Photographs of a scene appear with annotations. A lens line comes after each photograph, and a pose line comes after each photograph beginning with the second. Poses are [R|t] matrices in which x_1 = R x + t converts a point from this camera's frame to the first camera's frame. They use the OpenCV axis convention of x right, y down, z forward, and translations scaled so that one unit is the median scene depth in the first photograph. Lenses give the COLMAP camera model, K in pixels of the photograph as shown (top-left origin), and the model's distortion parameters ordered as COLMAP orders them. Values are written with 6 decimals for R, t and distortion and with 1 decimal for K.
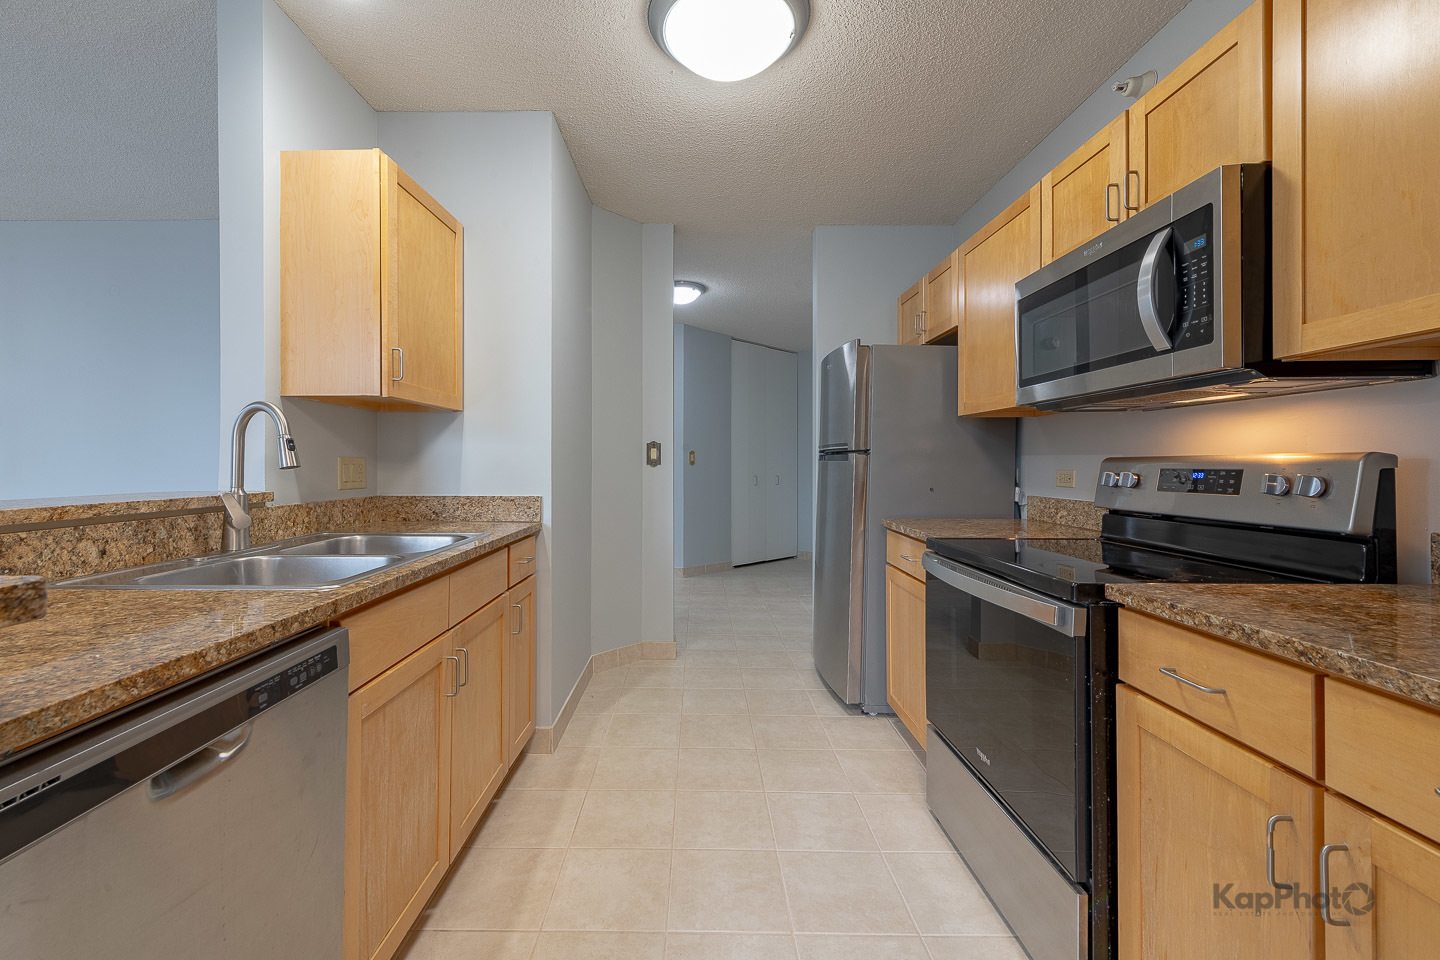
lens RADIAL K [[579.8, 0, 675.2], [0, 579.8, 460.0], [0, 0, 1]] dist [0.001341, 0.000106]
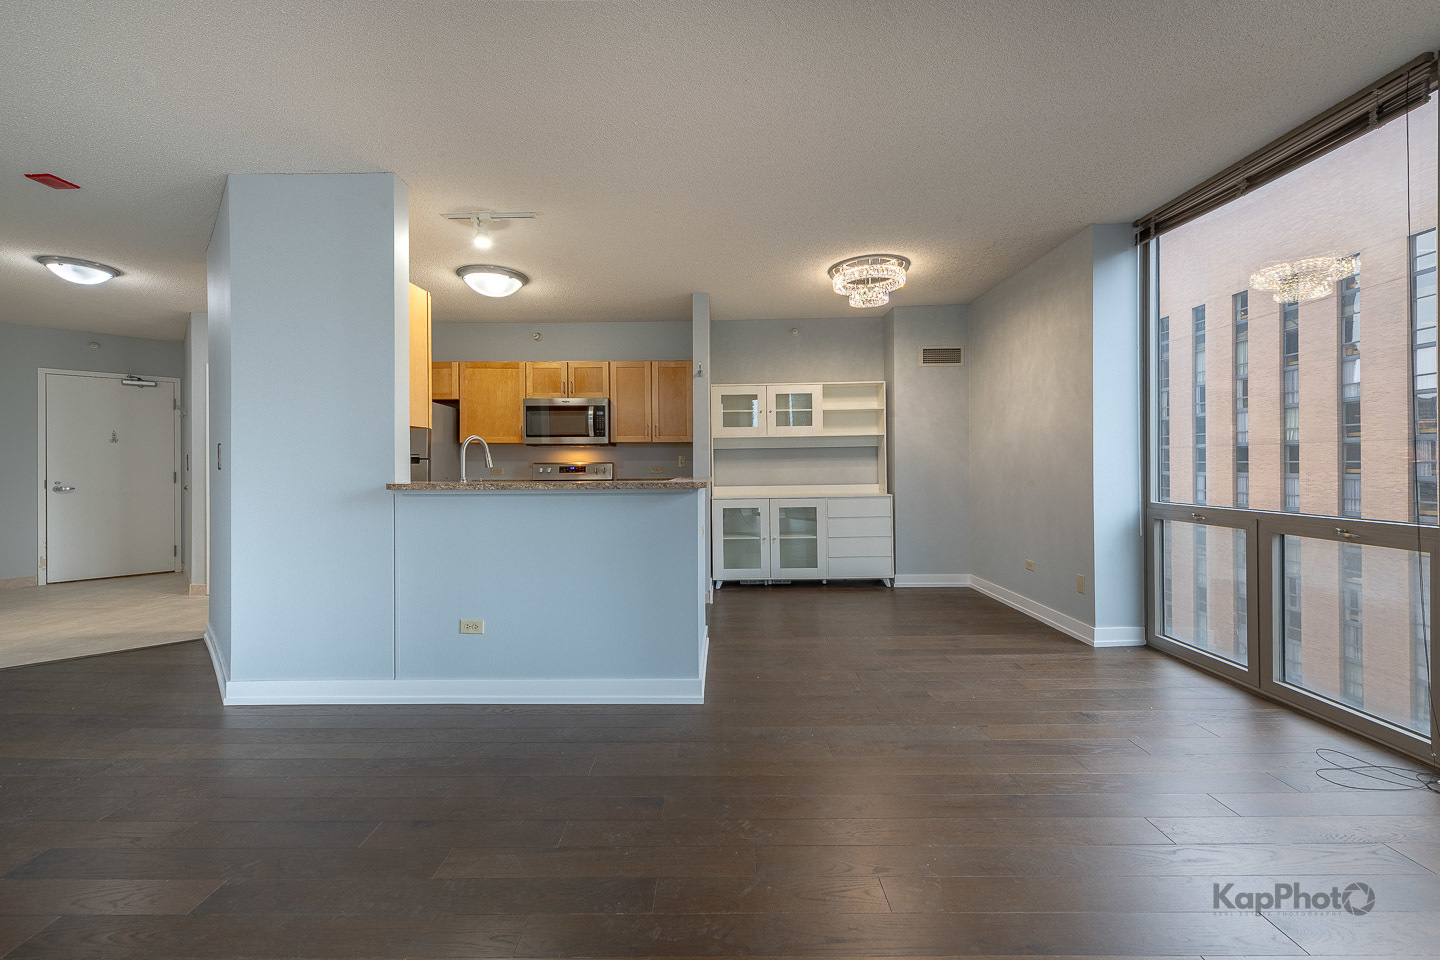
lens RADIAL K [[587.5, 0, 702.8], [0, 587.5, 464.6], [0, 0, 1]] dist [0.006534, 0.000094]
pose [[0.009611, -0.011953, 0.999882, -3.219757], [-0.005246, 0.999914, 0.012004, -0.047543], [-0.999940, -0.005361, 0.009547, 0.198901]]
